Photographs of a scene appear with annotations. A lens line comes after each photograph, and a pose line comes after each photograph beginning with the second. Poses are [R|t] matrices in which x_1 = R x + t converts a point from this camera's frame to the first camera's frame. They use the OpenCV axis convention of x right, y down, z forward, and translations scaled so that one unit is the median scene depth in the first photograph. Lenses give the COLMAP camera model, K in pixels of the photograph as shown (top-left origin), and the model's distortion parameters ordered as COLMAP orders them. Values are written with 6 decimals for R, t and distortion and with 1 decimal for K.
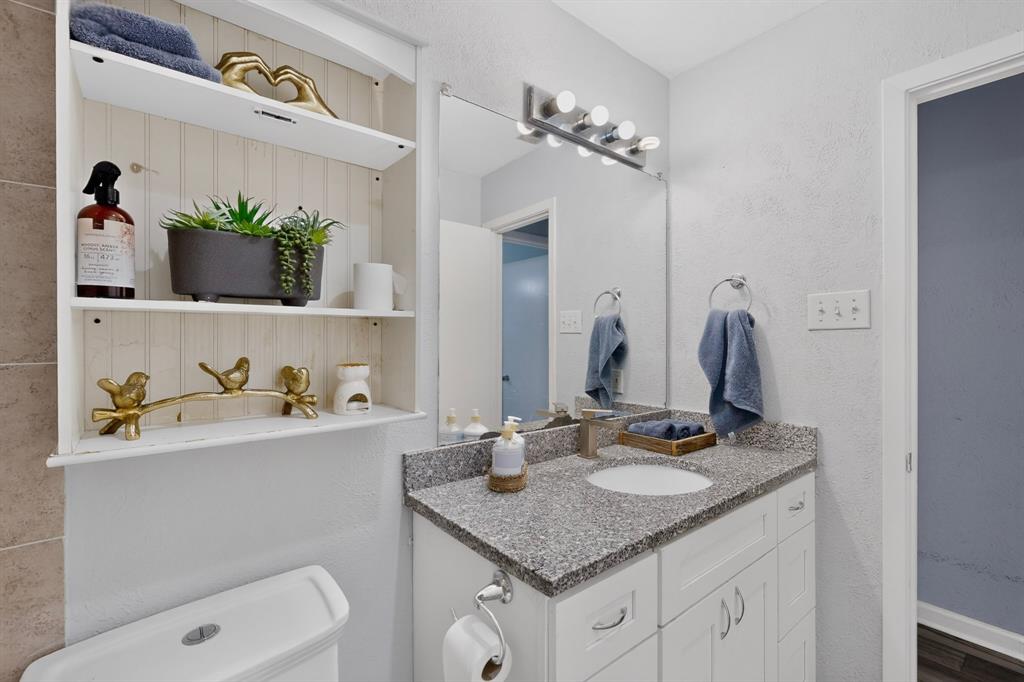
lens RADIAL K [[447.9, 0, 513.2], [0, 447.9, 340.8], [0, 0, 1]] dist [-0.001262, 0.000394]
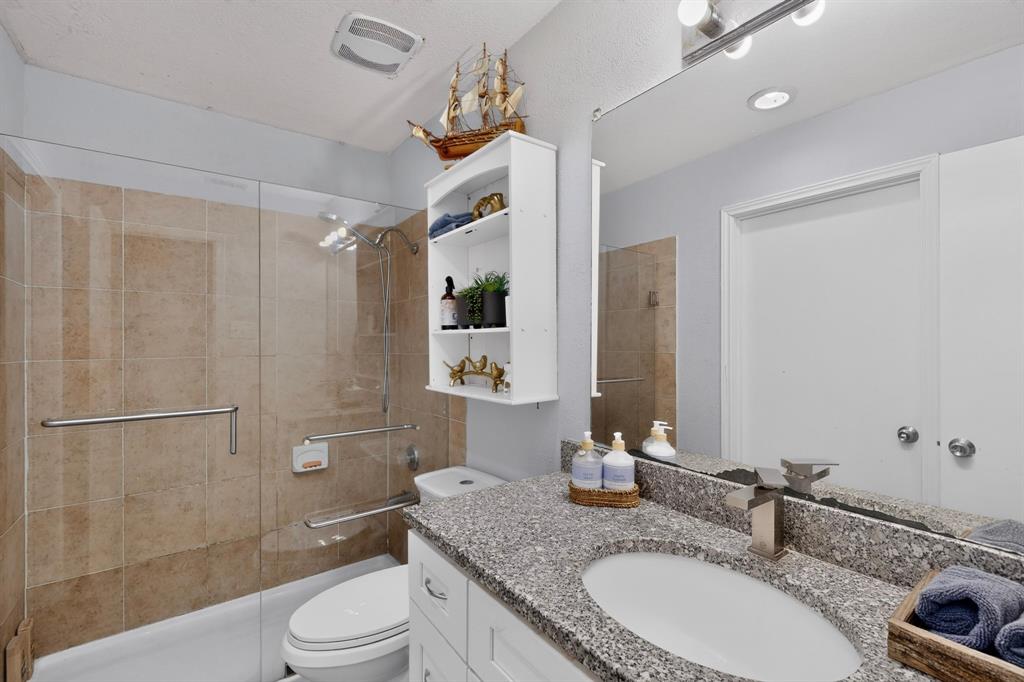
lens RADIAL K [[447.9, 0, 512.7], [0, 447.9, 339.9], [0, 0, 1]] dist [-0.001262, 0.000394]
pose [[-0.041313, -0.001651, -0.999145, 1.212136], [-0.005588, 0.999983, -0.001421, -0.025446], [0.999131, 0.005525, -0.041321, 1.092636]]
